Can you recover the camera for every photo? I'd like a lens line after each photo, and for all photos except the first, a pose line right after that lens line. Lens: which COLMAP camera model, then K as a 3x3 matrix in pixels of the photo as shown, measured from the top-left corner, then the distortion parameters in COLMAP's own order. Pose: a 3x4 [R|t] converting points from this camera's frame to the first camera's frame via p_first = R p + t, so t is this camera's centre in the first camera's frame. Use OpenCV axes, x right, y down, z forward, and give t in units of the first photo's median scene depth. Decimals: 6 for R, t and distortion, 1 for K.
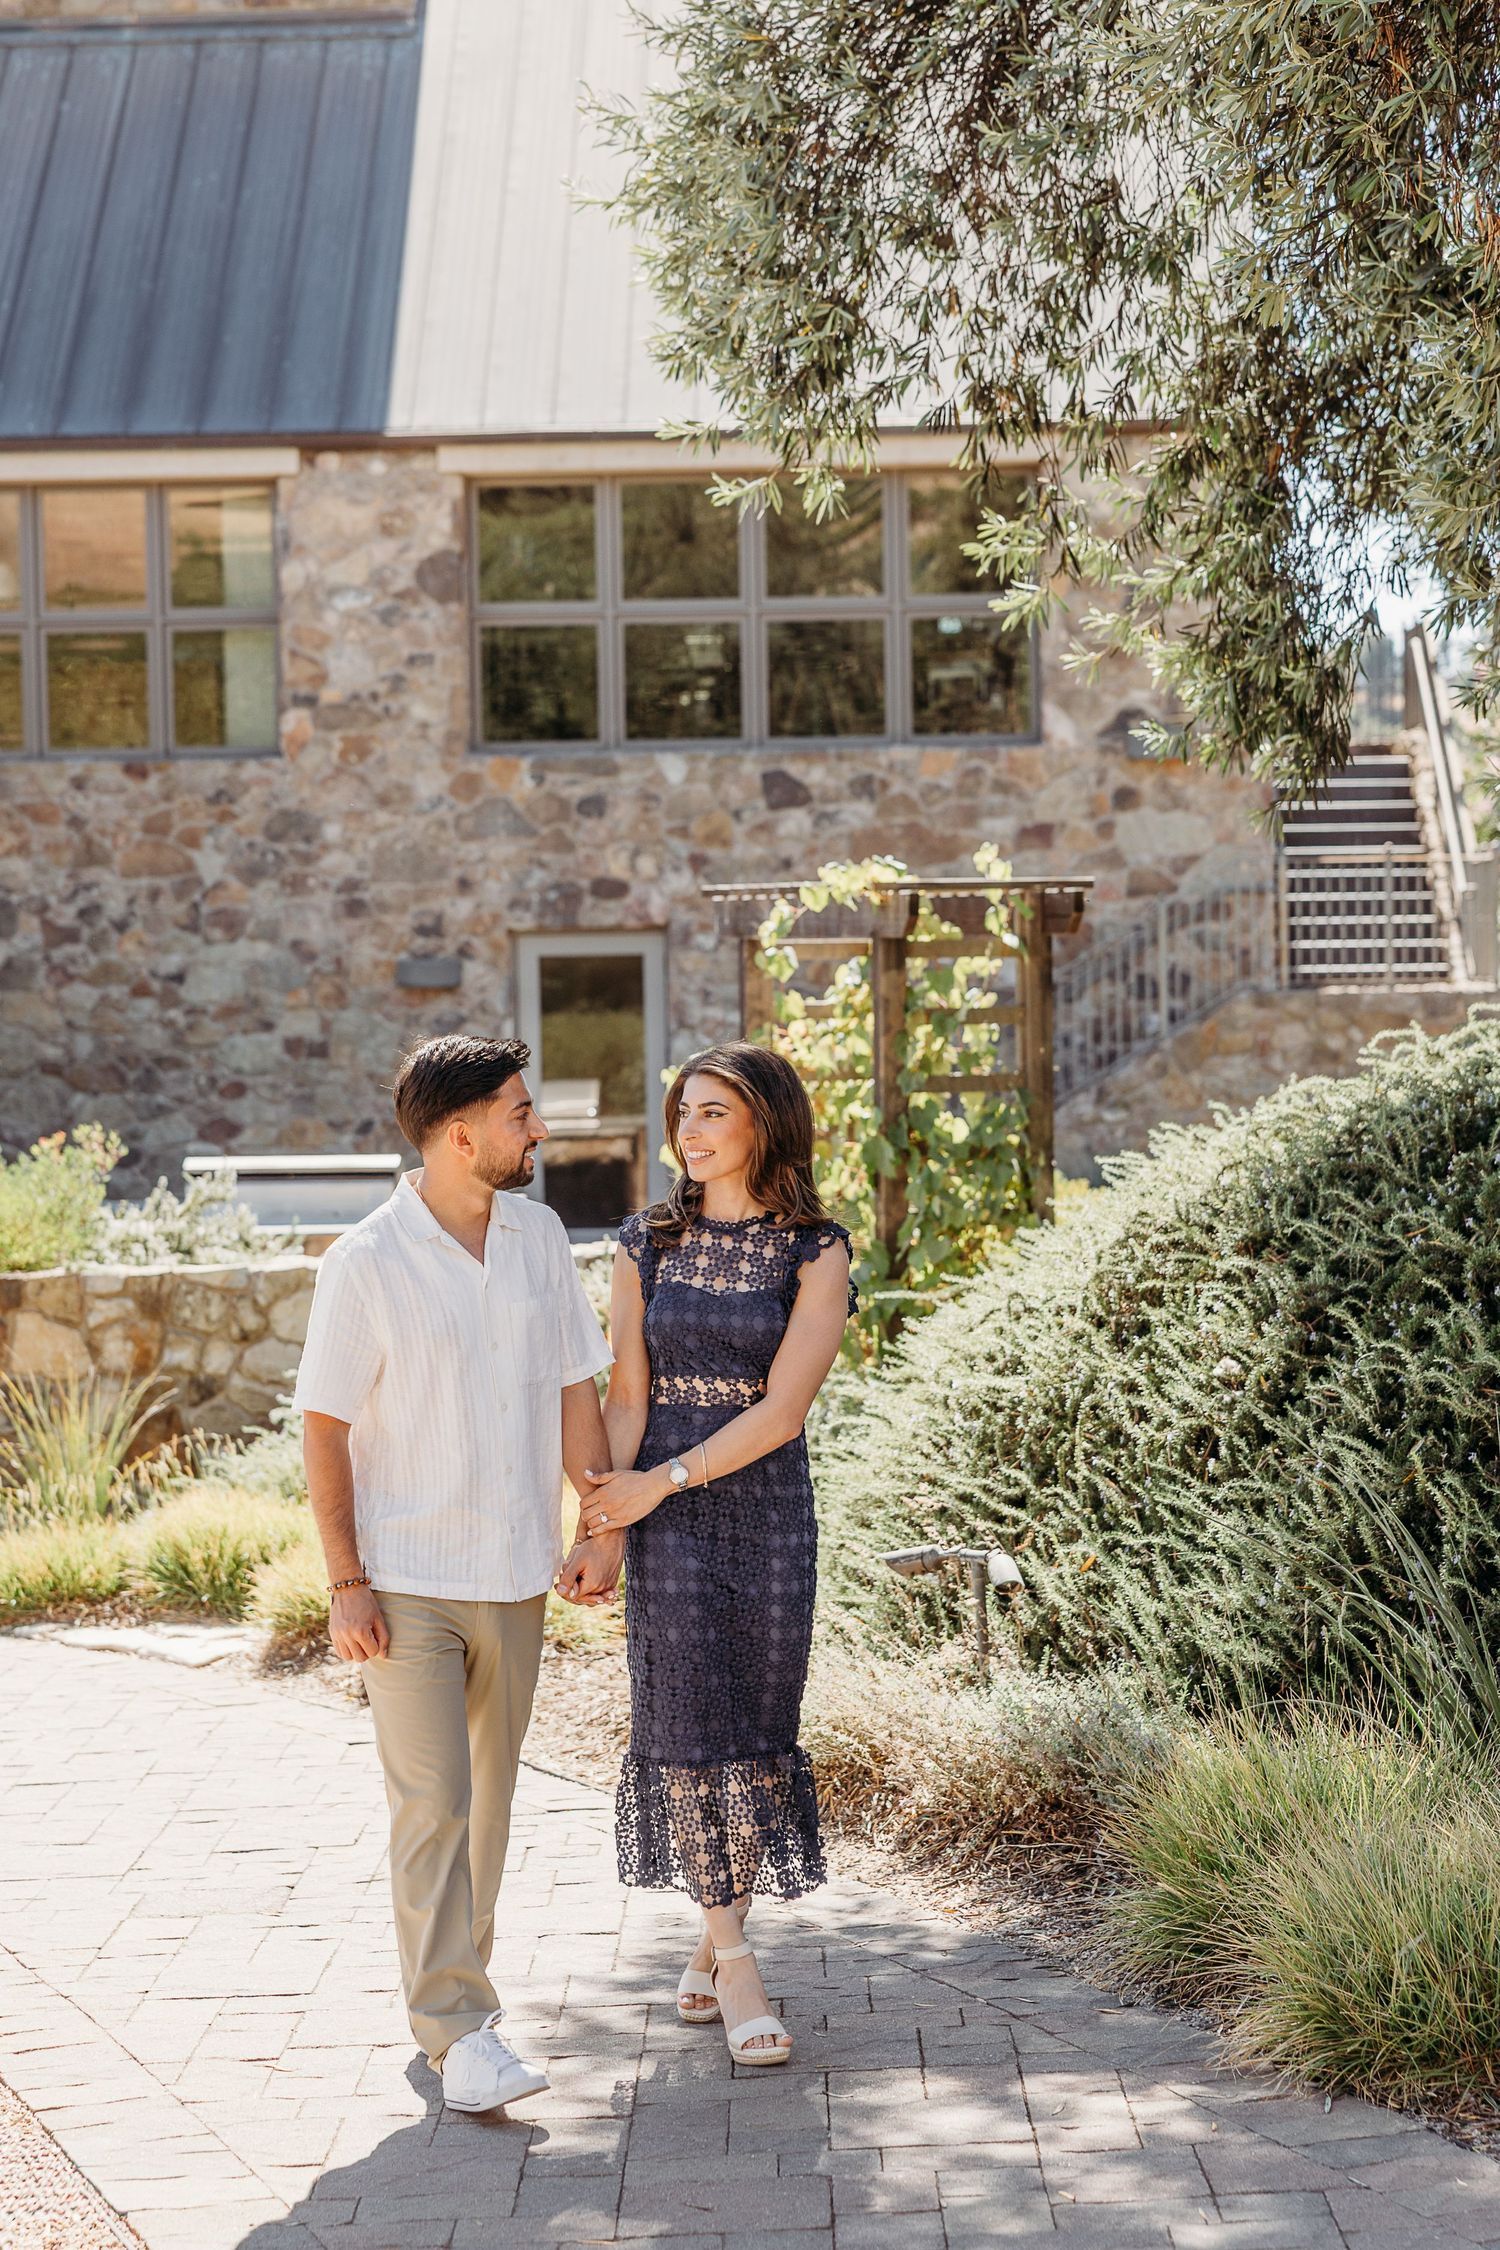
lens RADIAL K [[4904.1, 0, 750.0], [0, 4904.1, 1125.0], [0, 0, 1]] dist [-0.006884, -0.157148]
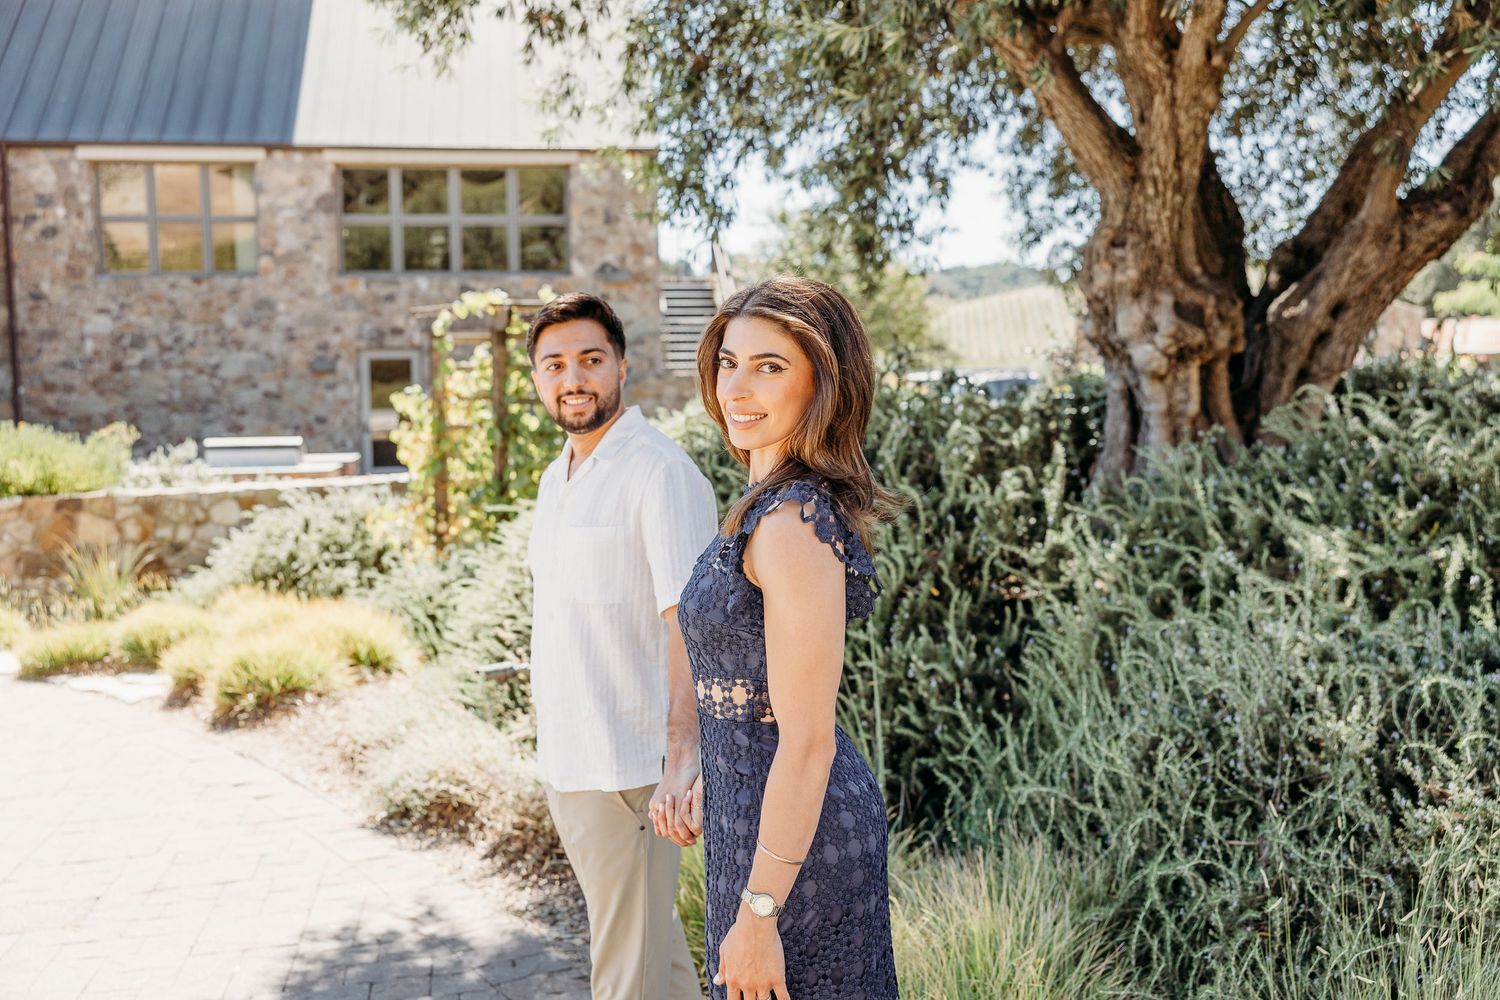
lens RADIAL K [[1715.7, 0, 750.0], [0, 1715.7, 500.0], [0, 0, 1]] dist [0.006998, 0.014478]
pose [[0.986740, -0.009166, 0.162049, 0.006356], [0.002429, 0.999126, 0.041724, 0.001409], [-0.162290, -0.040777, 0.985900, 0.111323]]
